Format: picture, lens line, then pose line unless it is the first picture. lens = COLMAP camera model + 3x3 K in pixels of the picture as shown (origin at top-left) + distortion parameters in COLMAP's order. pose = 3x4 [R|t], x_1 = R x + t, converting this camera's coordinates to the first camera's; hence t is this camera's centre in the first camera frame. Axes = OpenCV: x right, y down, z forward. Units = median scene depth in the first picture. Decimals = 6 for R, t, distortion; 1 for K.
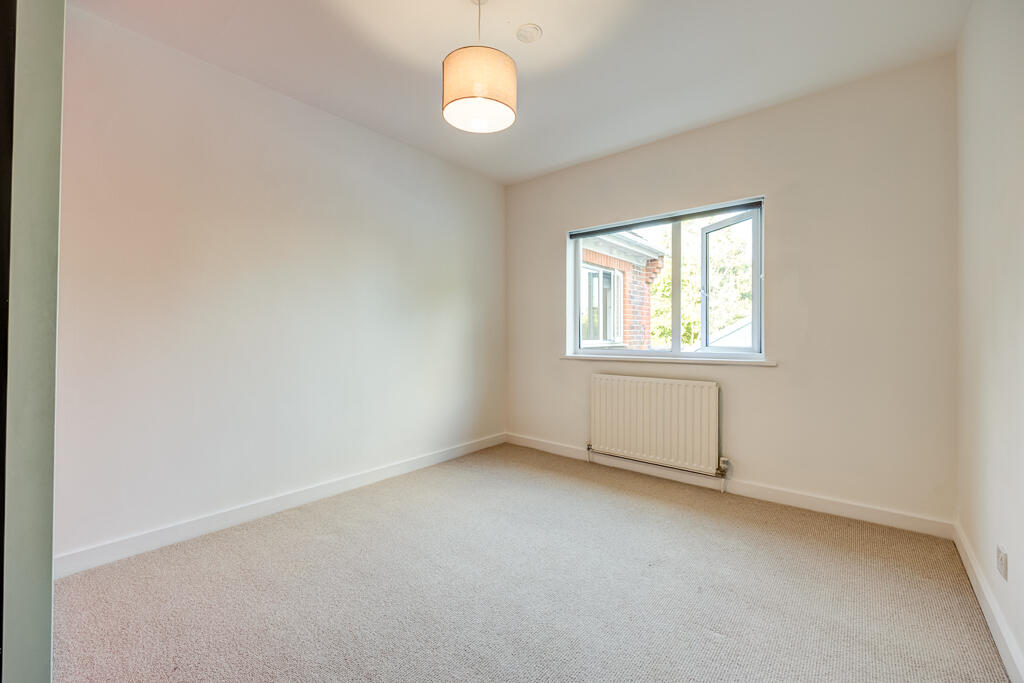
lens RADIAL K [[415.6, 0, 512.6], [0, 415.6, 333.0], [0, 0, 1]] dist [-0.000931, -0.000100]
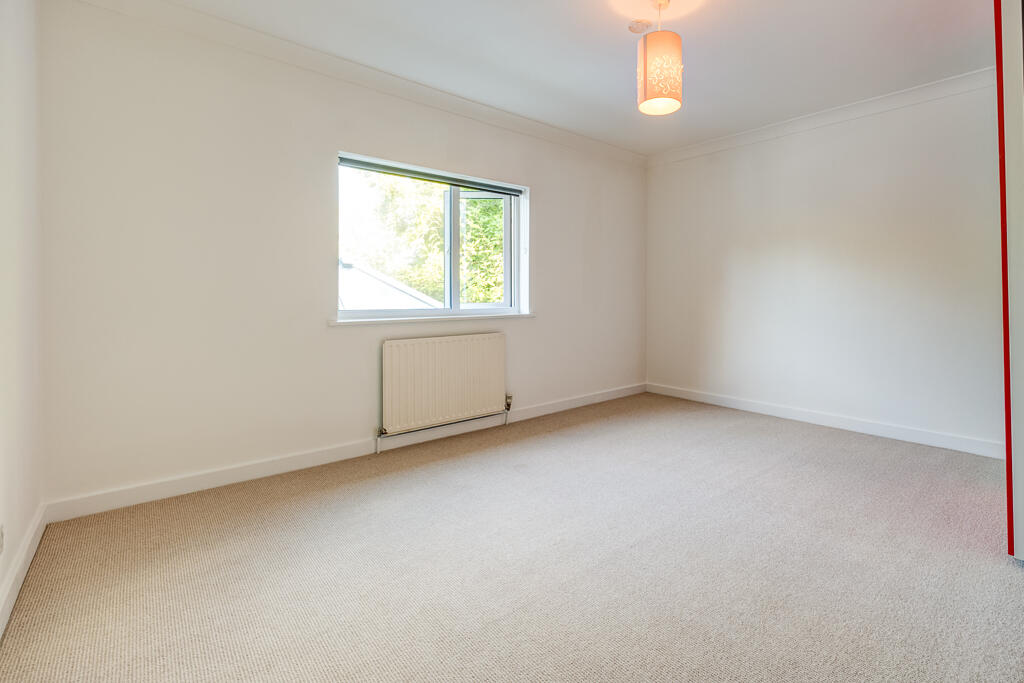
lens RADIAL K [[474.1, 0, 511.8], [0, 474.1, 282.7], [0, 0, 1]] dist [0.000858, 0.000043]
pose [[0.198752, 0.019839, 0.979849, -0.764402], [-0.000364, 0.999797, -0.020169, 0.003988], [-0.980050, 0.003652, 0.198719, 0.650519]]
